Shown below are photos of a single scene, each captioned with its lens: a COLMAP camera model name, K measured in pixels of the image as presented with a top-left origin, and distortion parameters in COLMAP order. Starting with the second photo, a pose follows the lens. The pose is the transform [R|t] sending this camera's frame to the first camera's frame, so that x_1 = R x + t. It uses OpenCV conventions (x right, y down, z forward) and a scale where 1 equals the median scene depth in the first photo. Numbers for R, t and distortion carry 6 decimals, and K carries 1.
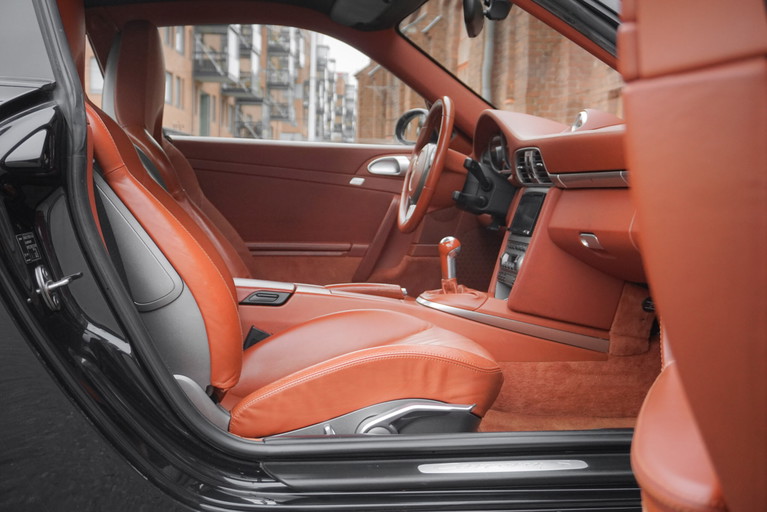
lens RADIAL K [[1089.4, 0, 382.8], [0, 1089.4, 256.9], [0, 0, 1]] dist [0.021735, 0.000000]
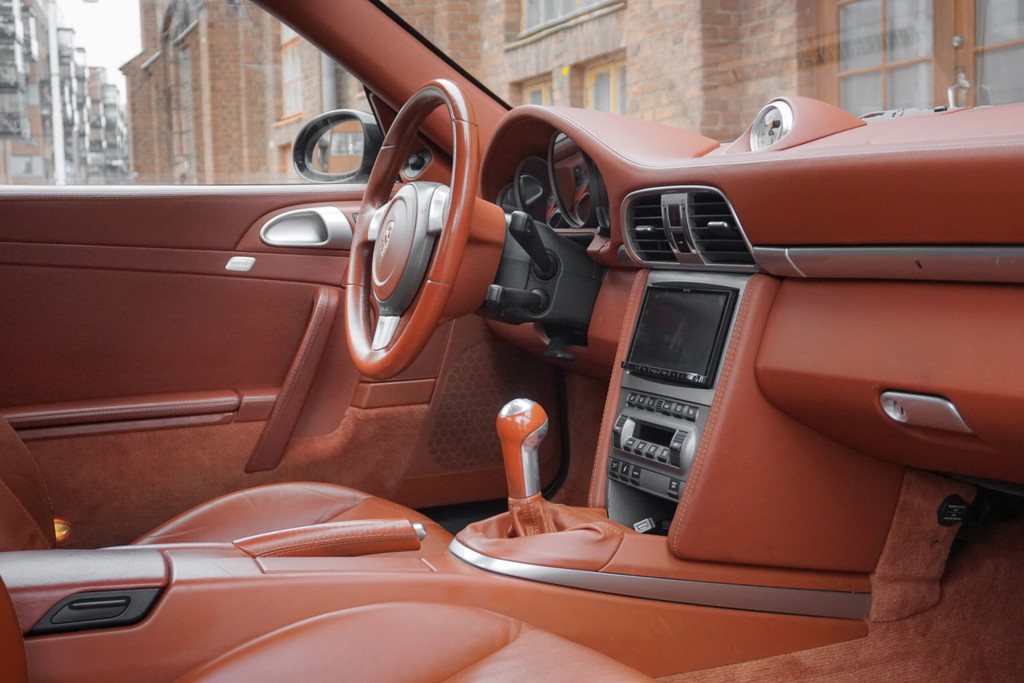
lens RADIAL K [[1308.5, 0, 515.7], [0, 1308.5, 336.8], [0, 0, 1]] dist [-0.005330, 0.000000]
pose [[0.960046, -0.075698, 0.269409, -0.072402], [0.066203, 0.996828, 0.044169, -0.060957], [-0.271898, -0.024569, 0.962012, 0.456643]]
